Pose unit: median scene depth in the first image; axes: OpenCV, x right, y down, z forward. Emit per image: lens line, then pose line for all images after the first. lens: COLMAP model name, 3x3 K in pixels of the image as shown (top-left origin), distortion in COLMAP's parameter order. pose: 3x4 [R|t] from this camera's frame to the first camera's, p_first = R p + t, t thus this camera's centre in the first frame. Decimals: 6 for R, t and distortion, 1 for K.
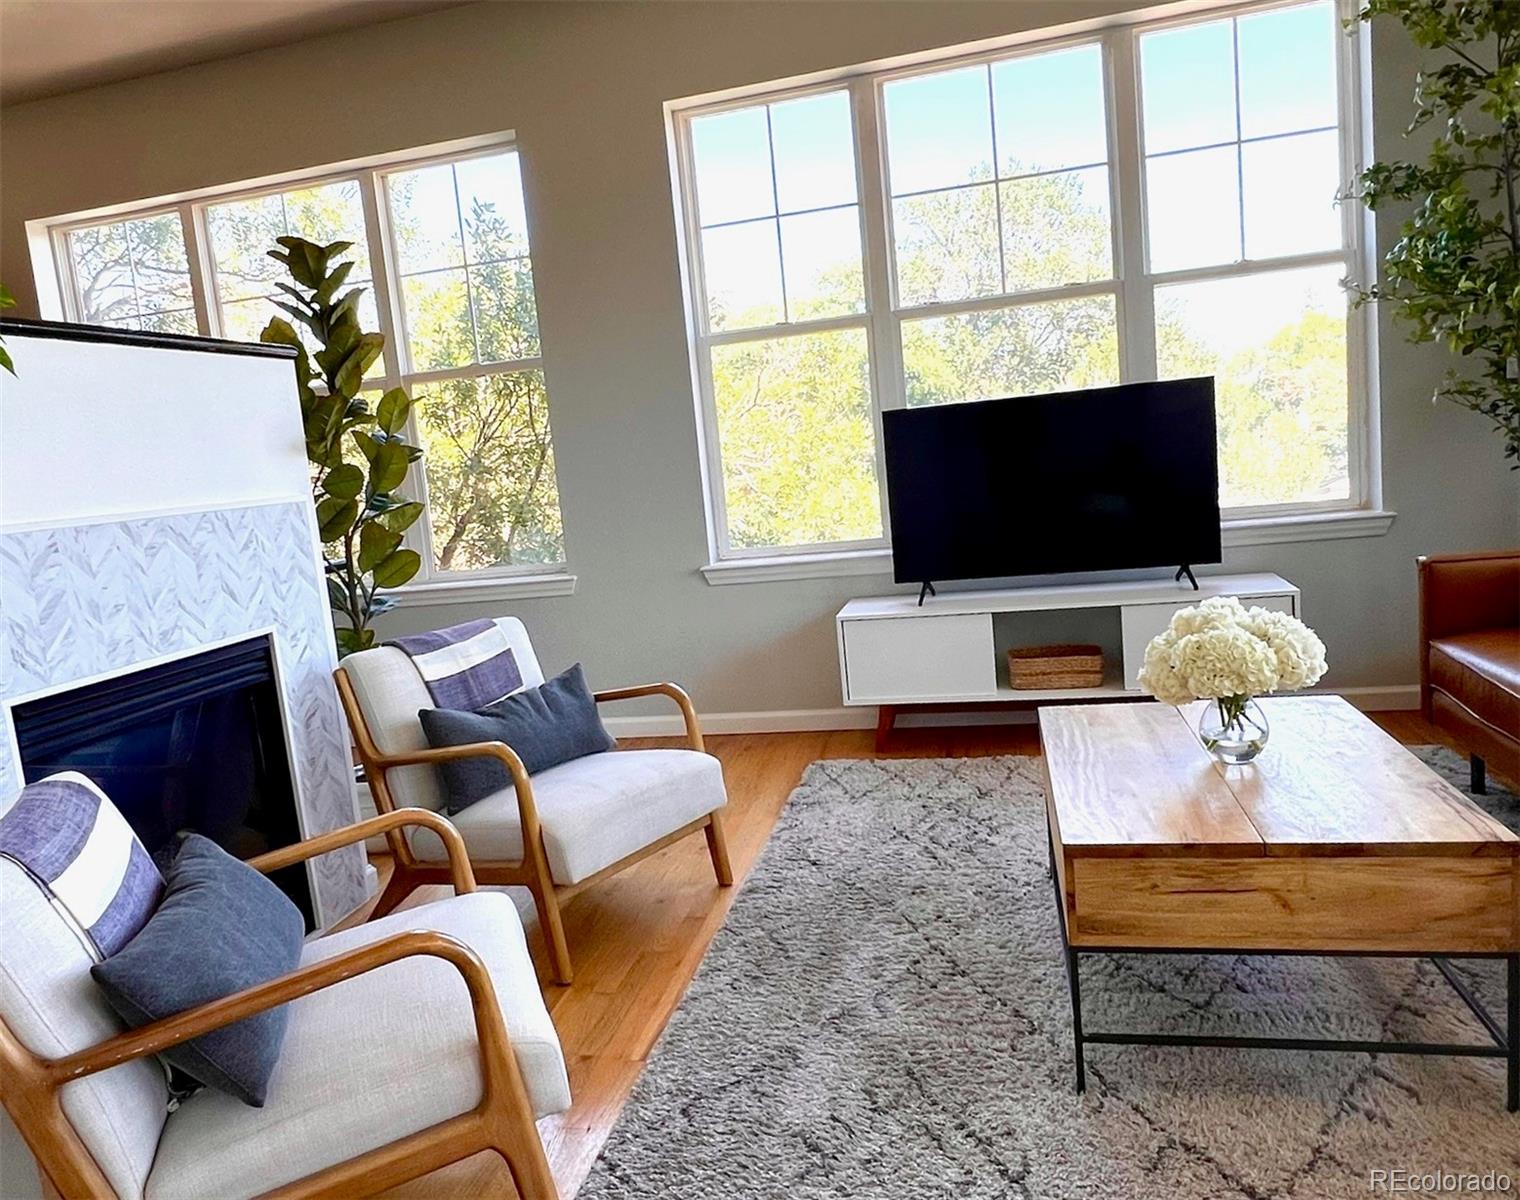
lens RADIAL K [[1109.1, 0, 690.3], [0, 1109.1, 610.4], [0, 0, 1]] dist [-0.008790, -0.003831]
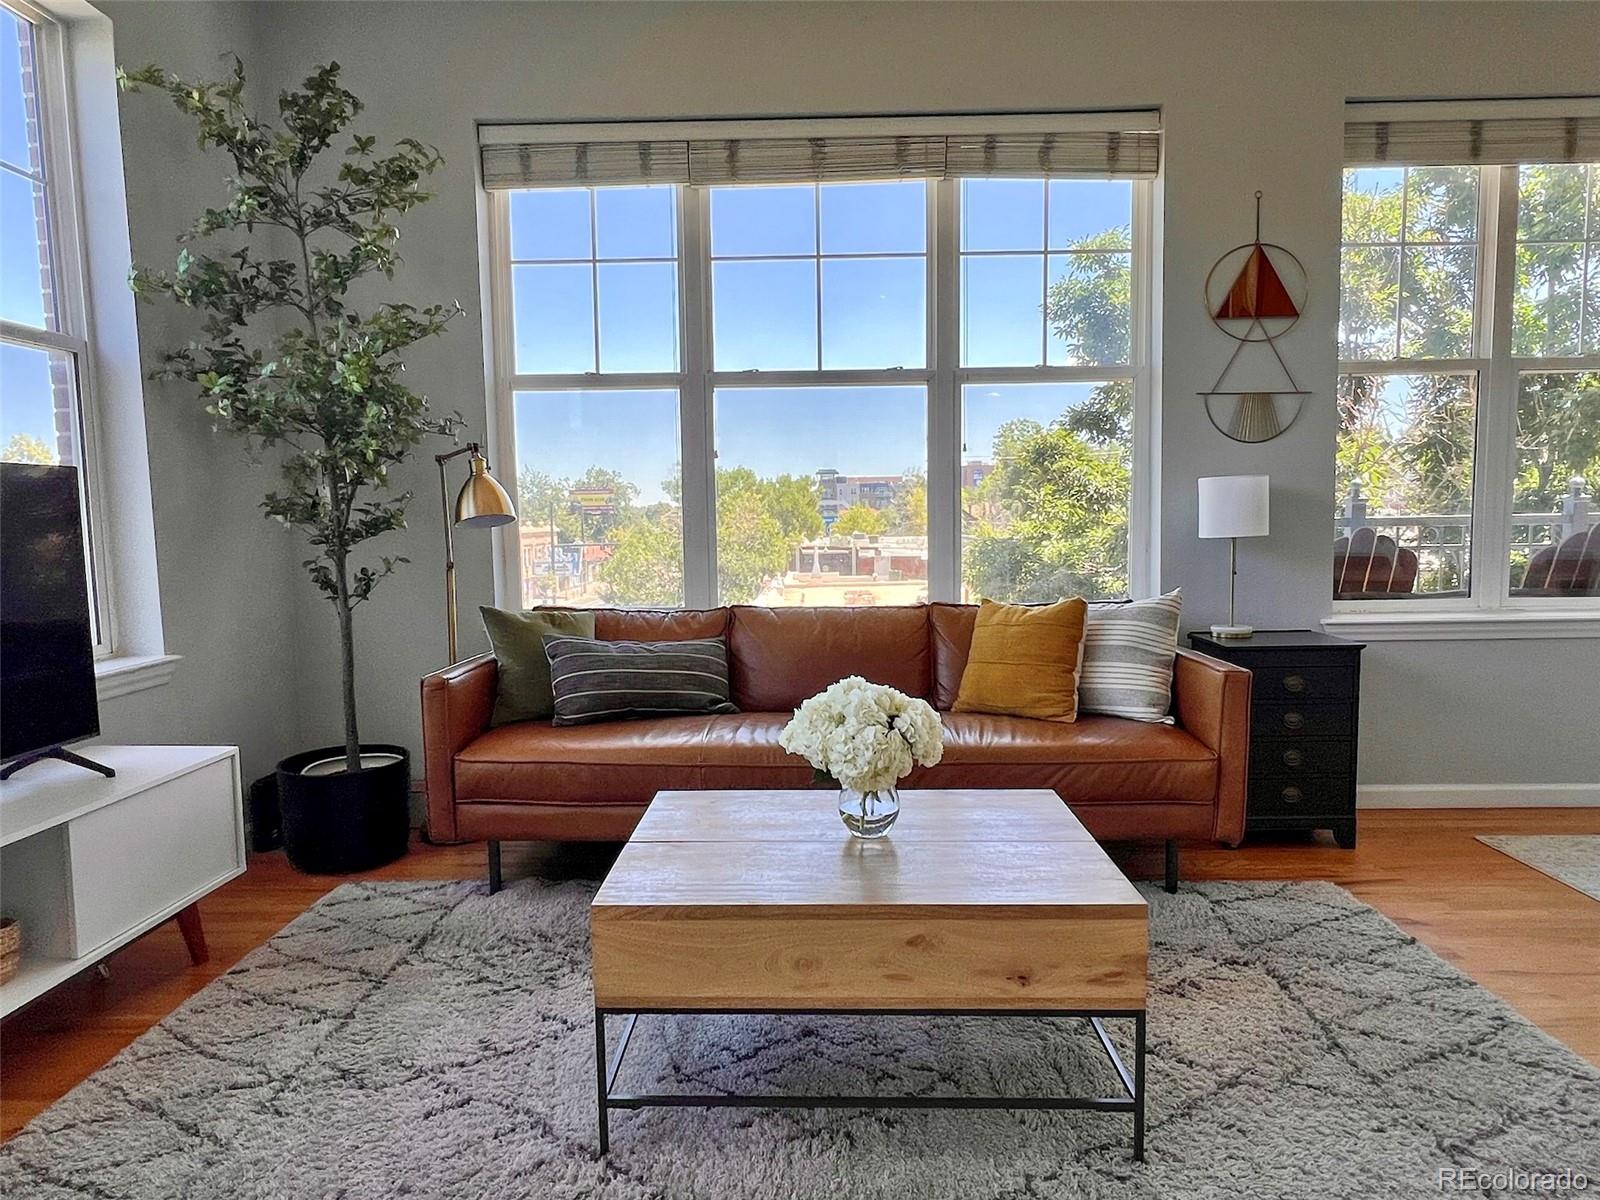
lens RADIAL K [[981.2, 0, 789.2], [0, 981.2, 594.6], [0, 0, 1]] dist [-0.014540, 0.002145]
pose [[-0.226606, 0.024665, 0.973674, -0.257666], [0.176556, 0.984158, 0.016160, -0.075409], [-0.957851, 0.175570, -0.227371, 0.838130]]
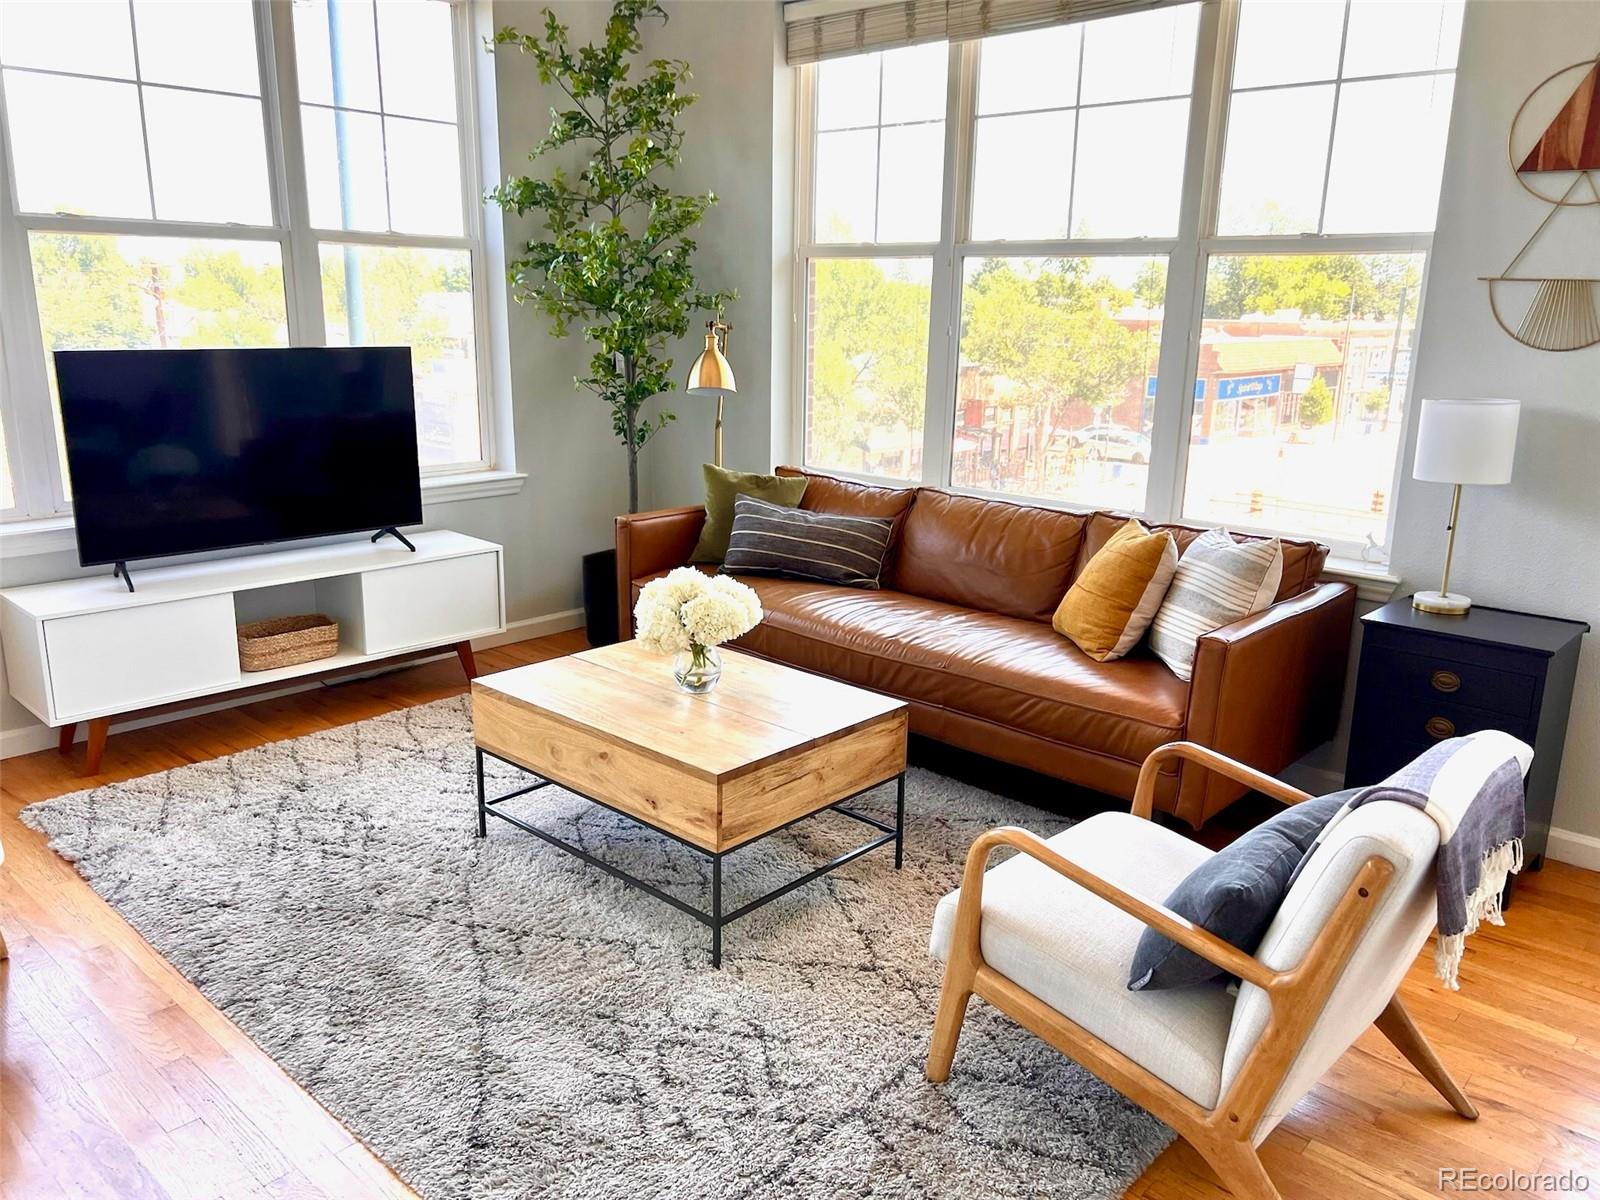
lens RADIAL K [[1212.2, 0, 805.0], [0, 1212.2, 607.9], [0, 0, 1]] dist [0.040662, -0.023947]
pose [[0.455391, -0.110452, 0.883414, -0.471926], [0.061212, 0.993811, 0.092701, -0.057787], [-0.888185, 0.011860, 0.459333, 0.157757]]
